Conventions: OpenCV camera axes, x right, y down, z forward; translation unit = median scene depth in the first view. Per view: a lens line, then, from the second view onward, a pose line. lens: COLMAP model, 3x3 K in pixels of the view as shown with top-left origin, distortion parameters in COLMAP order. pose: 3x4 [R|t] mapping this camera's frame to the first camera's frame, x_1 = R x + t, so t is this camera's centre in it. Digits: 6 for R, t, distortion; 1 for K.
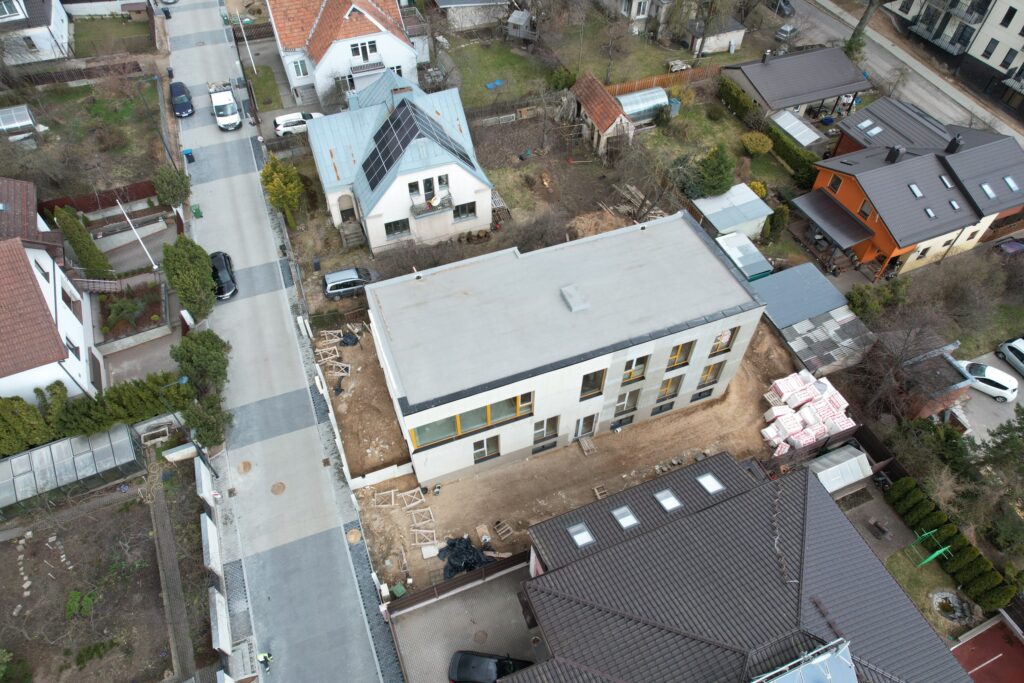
lens RADIAL K [[644.9, 0, 517.3], [0, 644.9, 339.9], [0, 0, 1]] dist [-0.070828, 0.057378]
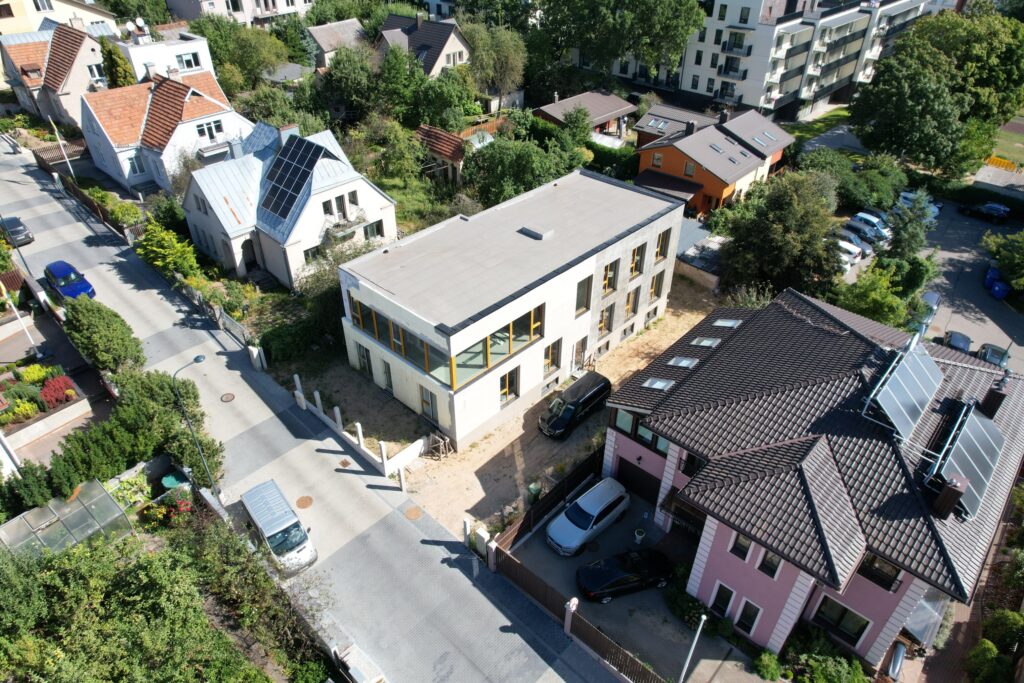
lens RADIAL K [[644.9, 0, 517.3], [0, 644.9, 339.9], [0, 0, 1]] dist [-0.070828, 0.057378]
pose [[0.898642, -0.262746, 0.351294, -0.245530], [0.341114, 0.922043, -0.182970, 0.193160], [-0.275833, 0.284256, 0.918213, 0.050241]]
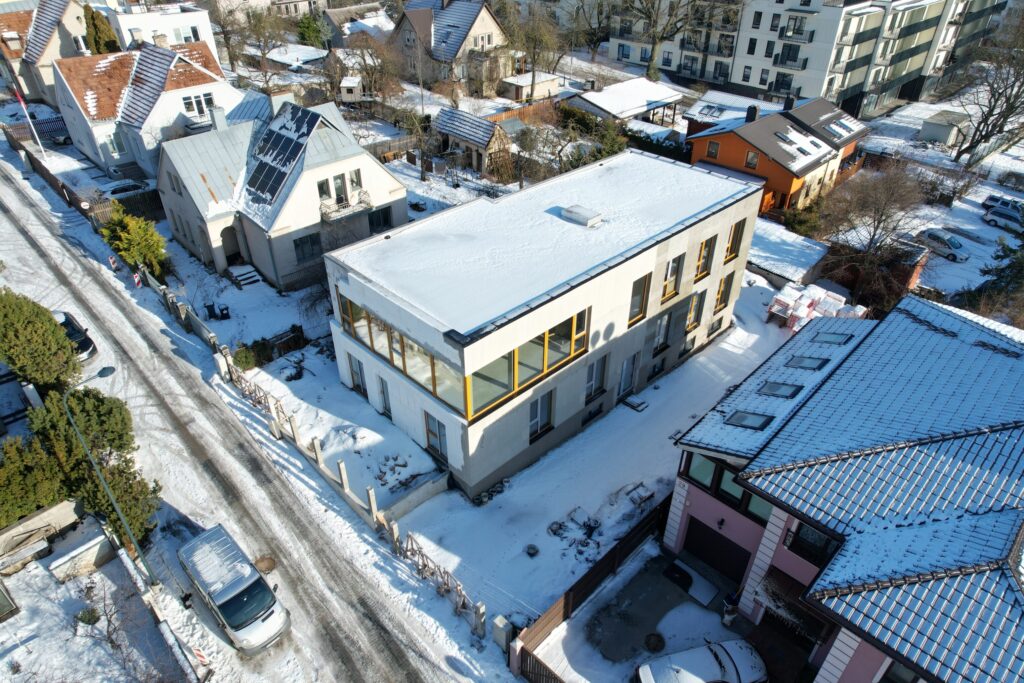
lens RADIAL K [[644.9, 0, 517.3], [0, 644.9, 339.9], [0, 0, 1]] dist [-0.070828, 0.057378]
pose [[0.916630, -0.236022, 0.322618, -0.199399], [0.313435, 0.925269, -0.213627, 0.160600], [-0.248088, 0.296937, 0.922107, 0.196185]]
